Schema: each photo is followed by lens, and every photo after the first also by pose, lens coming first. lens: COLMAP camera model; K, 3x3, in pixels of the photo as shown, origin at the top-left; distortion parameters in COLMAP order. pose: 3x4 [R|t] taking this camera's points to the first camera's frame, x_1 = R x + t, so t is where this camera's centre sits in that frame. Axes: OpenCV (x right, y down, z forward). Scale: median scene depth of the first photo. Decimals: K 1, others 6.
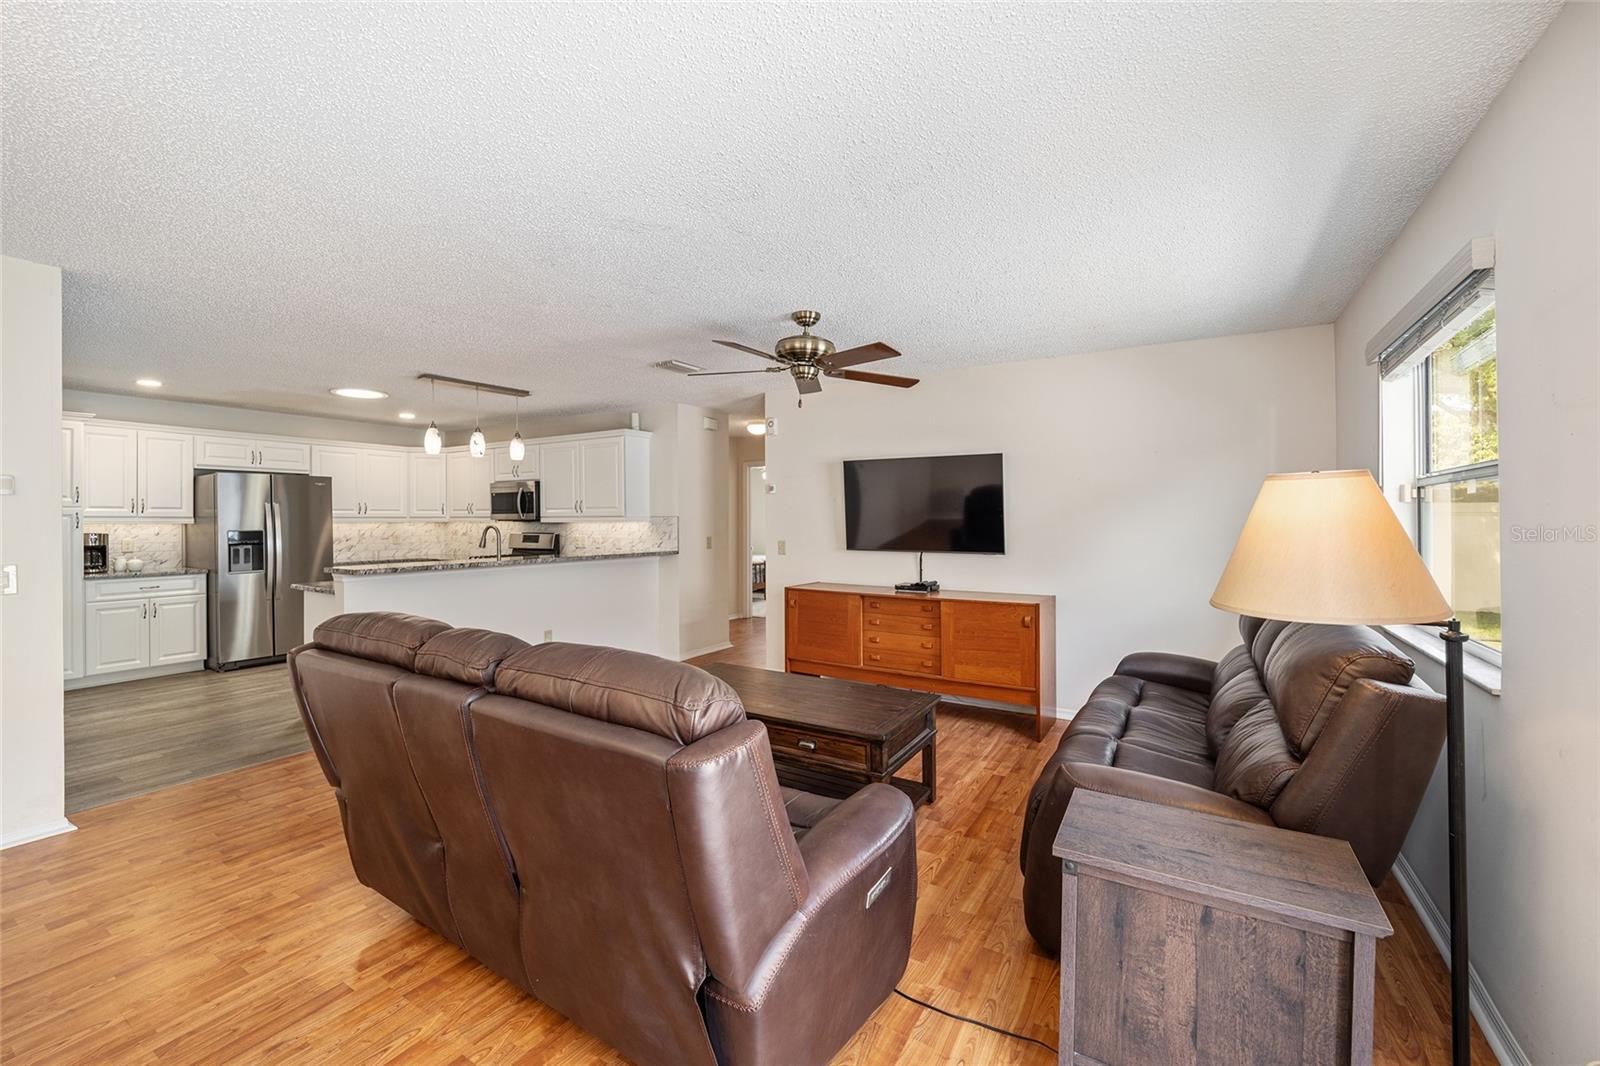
lens RADIAL K [[648.2, 0, 797.0], [0, 648.2, 523.4], [0, 0, 1]] dist [-0.014067, 0.002398]
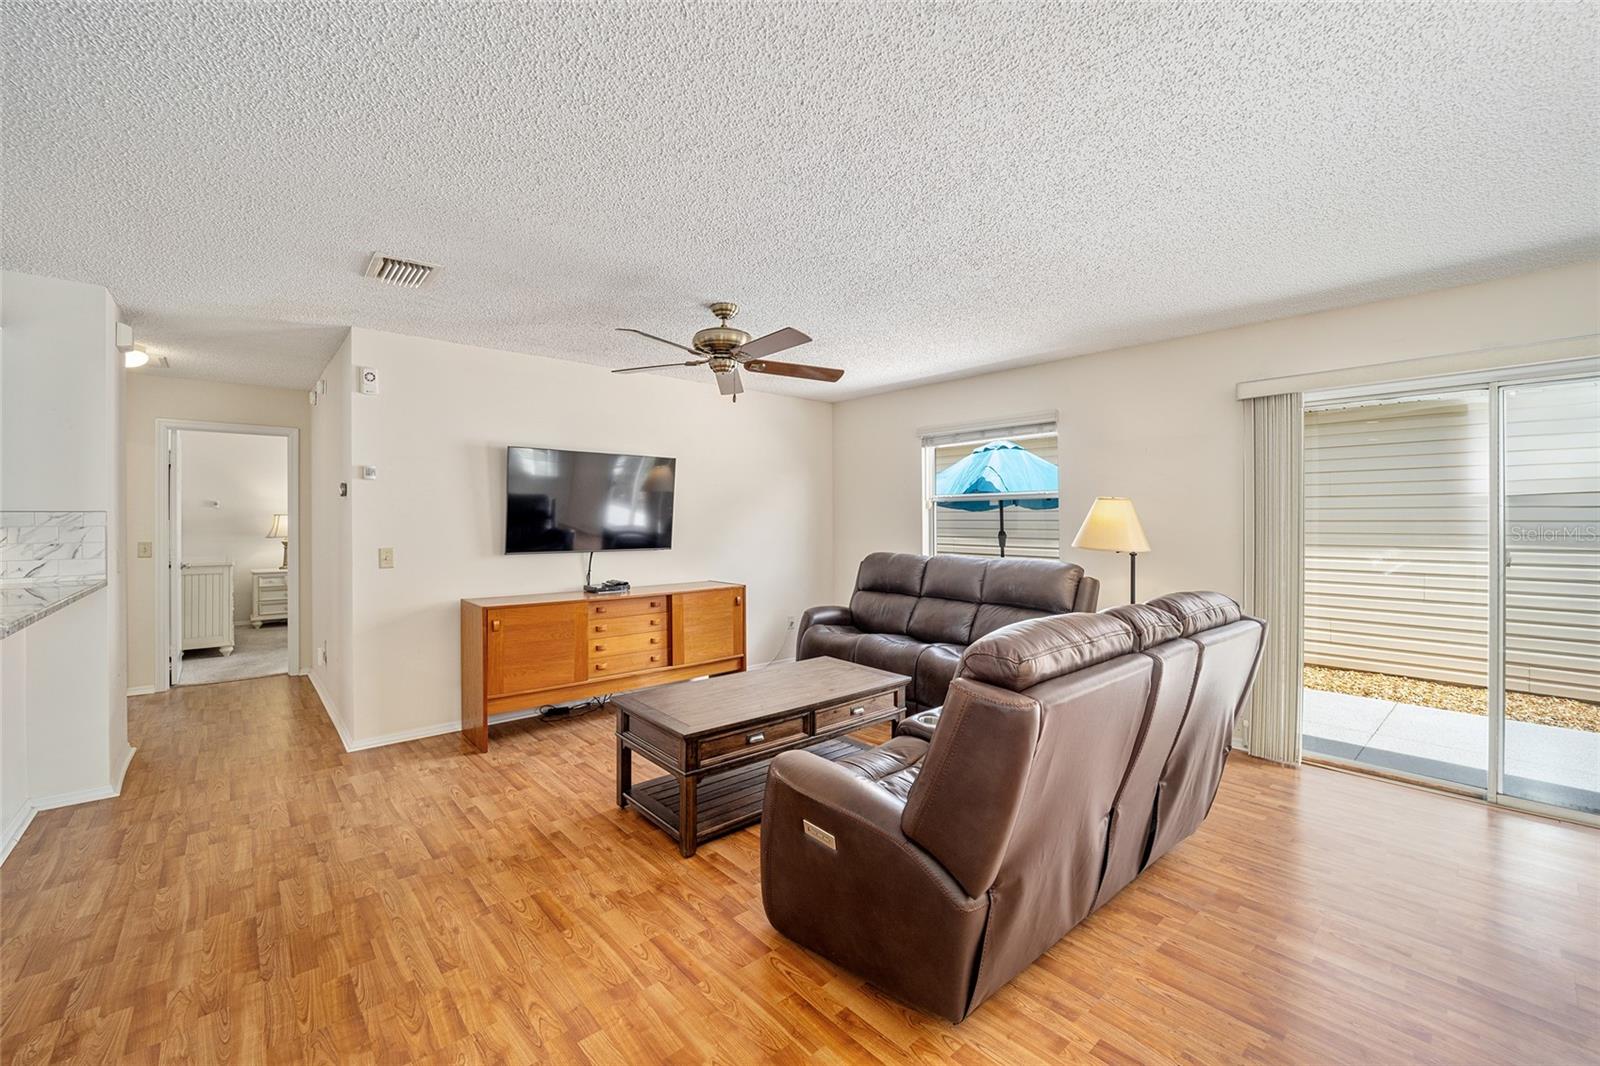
lens RADIAL K [[648.2, 0, 794.6], [0, 648.2, 520.6], [0, 0, 1]] dist [-0.014067, 0.002398]
pose [[0.297033, -0.001317, 0.954866, -0.584912], [0.009453, 0.999954, -0.001562, 0.002651], [-0.954820, 0.009491, 0.297032, 0.397999]]
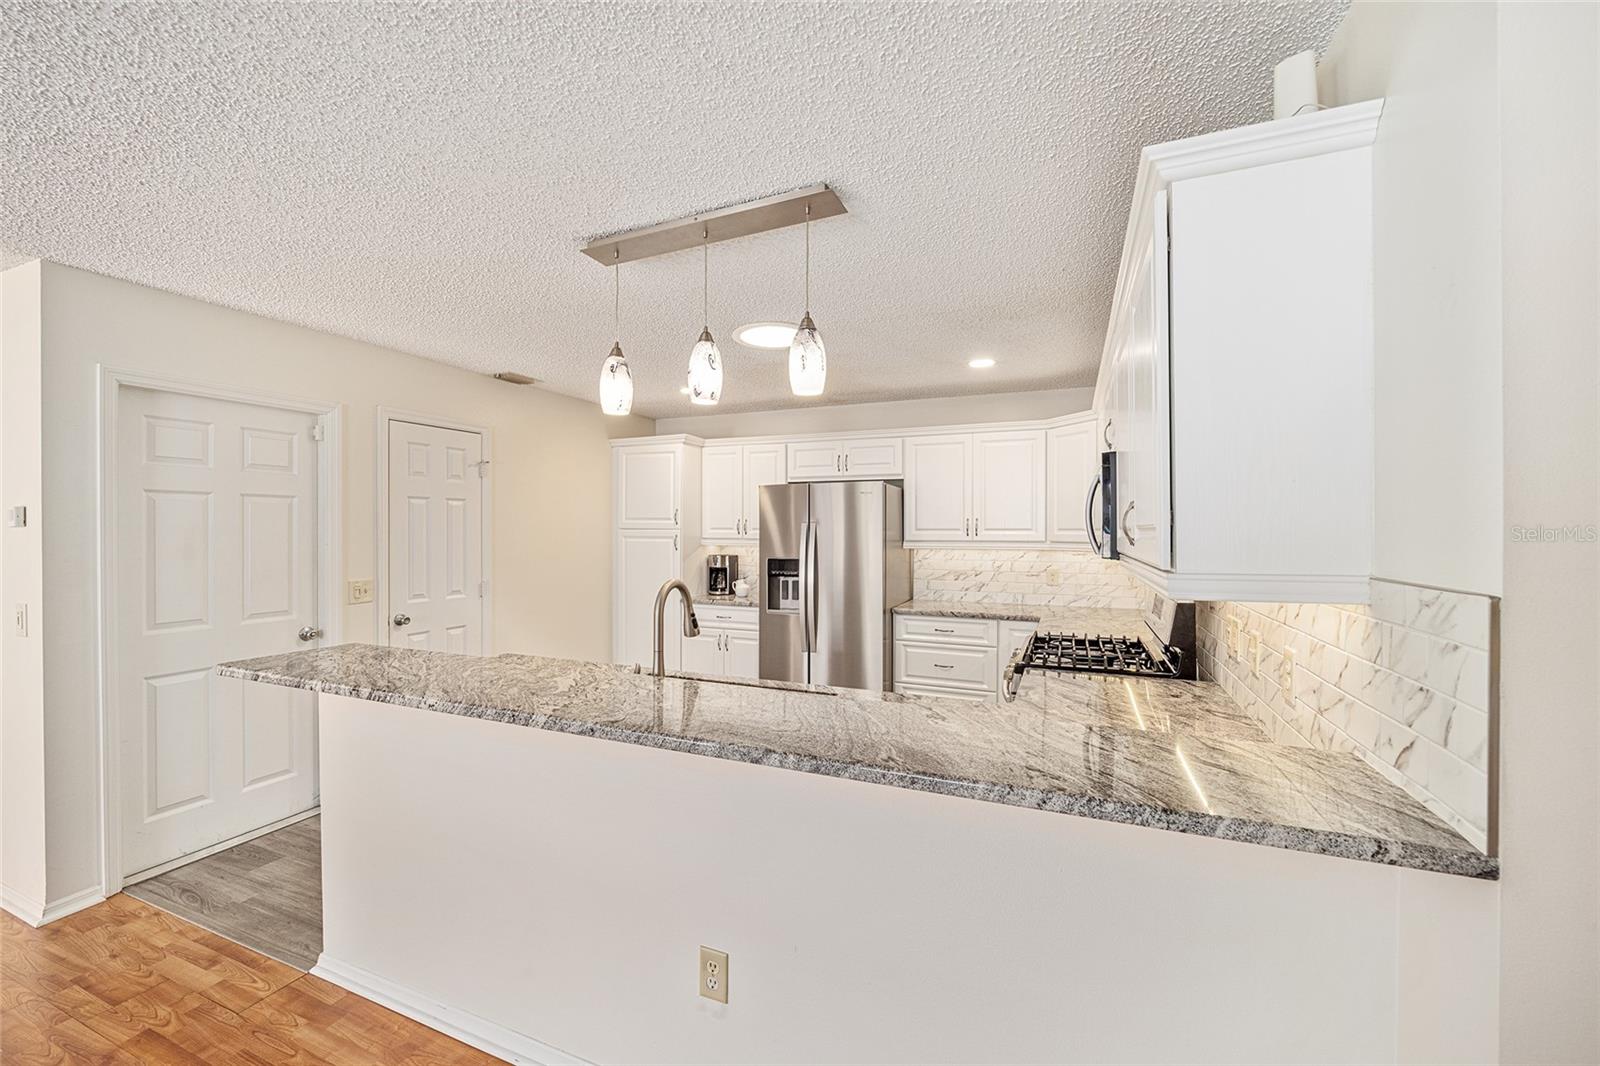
lens RADIAL K [[648.2, 0, 793.5], [0, 648.2, 534.3], [0, 0, 1]] dist [-0.014067, 0.002398]
pose [[0.146240, 0.009650, -0.989202, -0.090034], [-0.010563, 0.999911, 0.008193, -0.026515], [0.989193, 0.009251, 0.146329, 0.983476]]
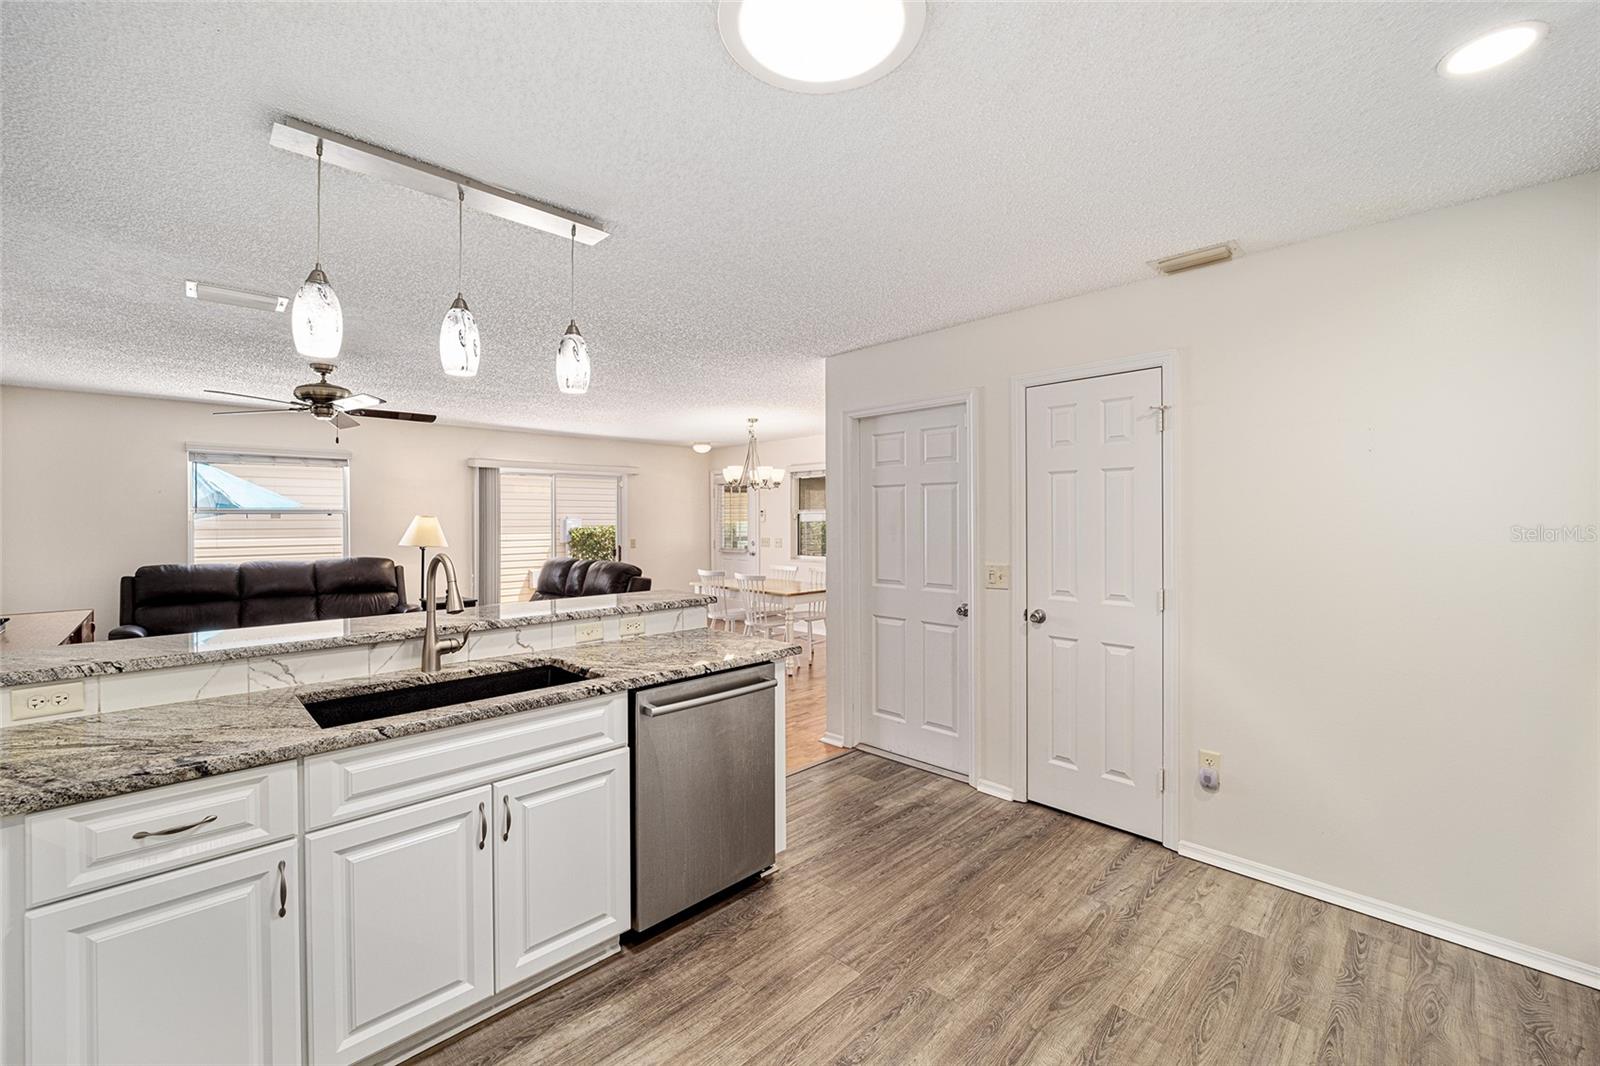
lens RADIAL K [[648.2, 0, 799.1], [0, 648.2, 517.0], [0, 0, 1]] dist [-0.014067, 0.002398]
pose [[-0.971385, 0.004451, 0.237468, -0.765866], [0.005732, 0.999973, 0.004700, -0.020616], [-0.237440, 0.005927, -0.971384, 1.301490]]
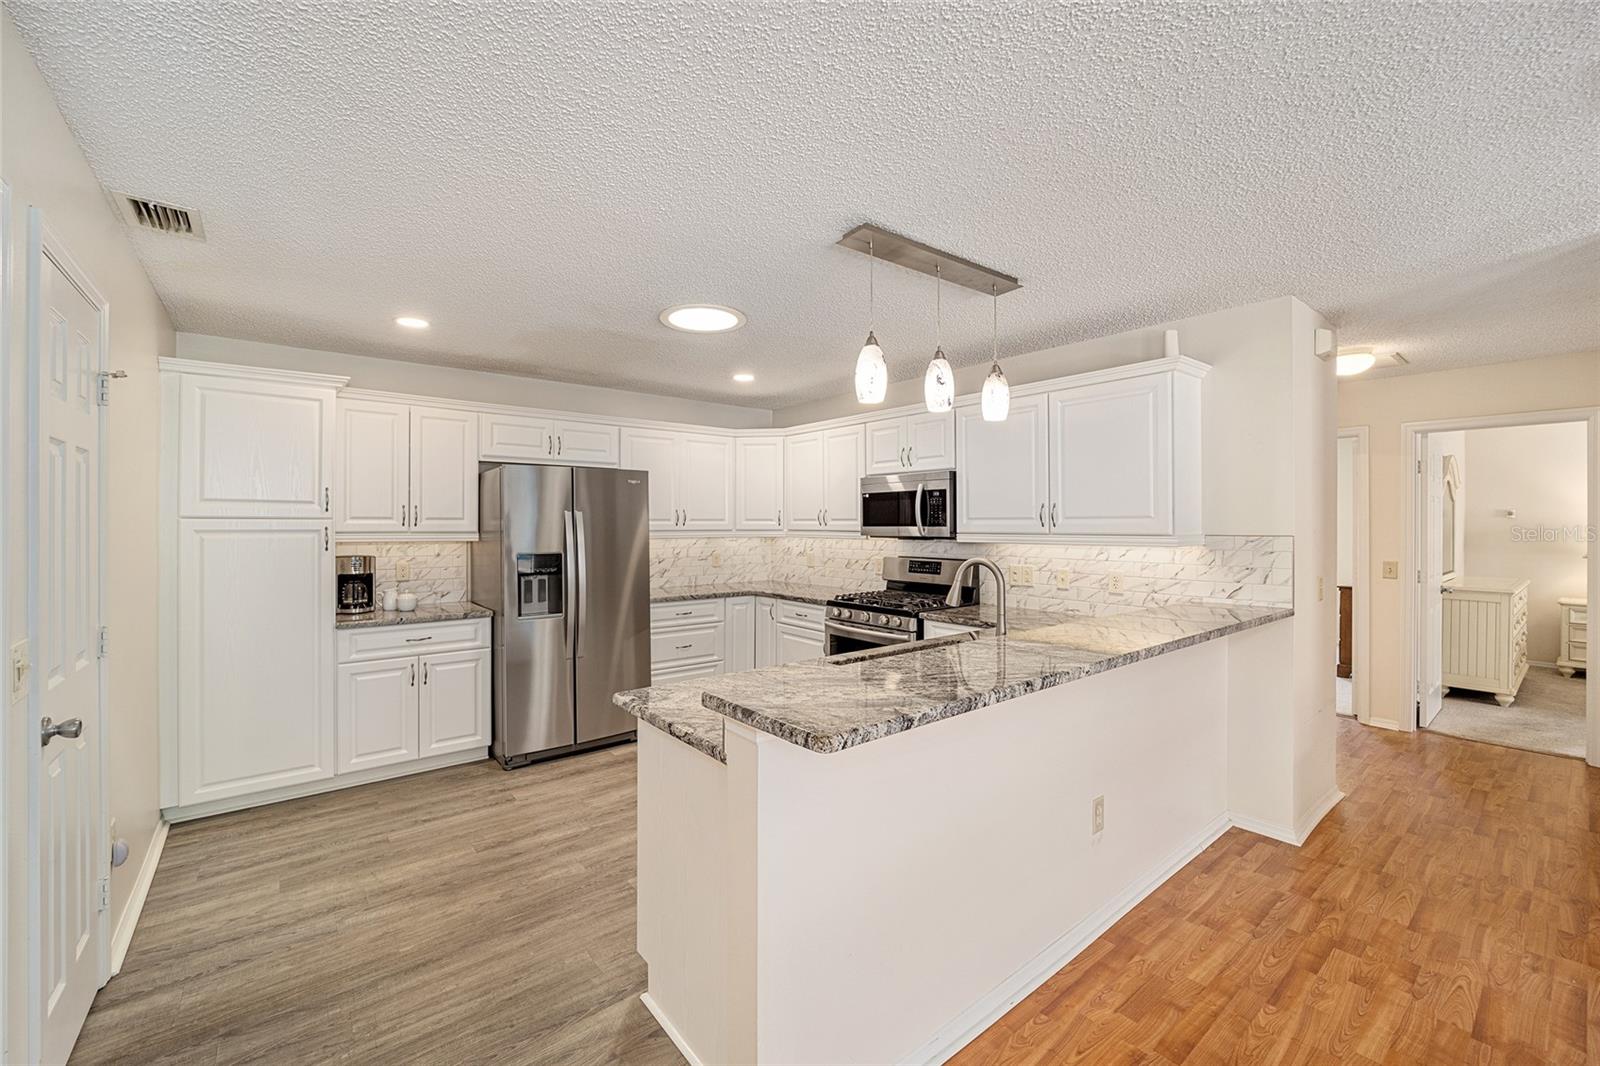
lens RADIAL K [[648.2, 0, 794.5], [0, 648.2, 524.7], [0, 0, 1]] dist [-0.014067, 0.002398]
pose [[0.940203, 0.002631, -0.340605, -0.426898], [-0.004998, 0.999969, -0.006072, -0.016586], [0.340578, 0.007411, 0.940187, 0.512277]]
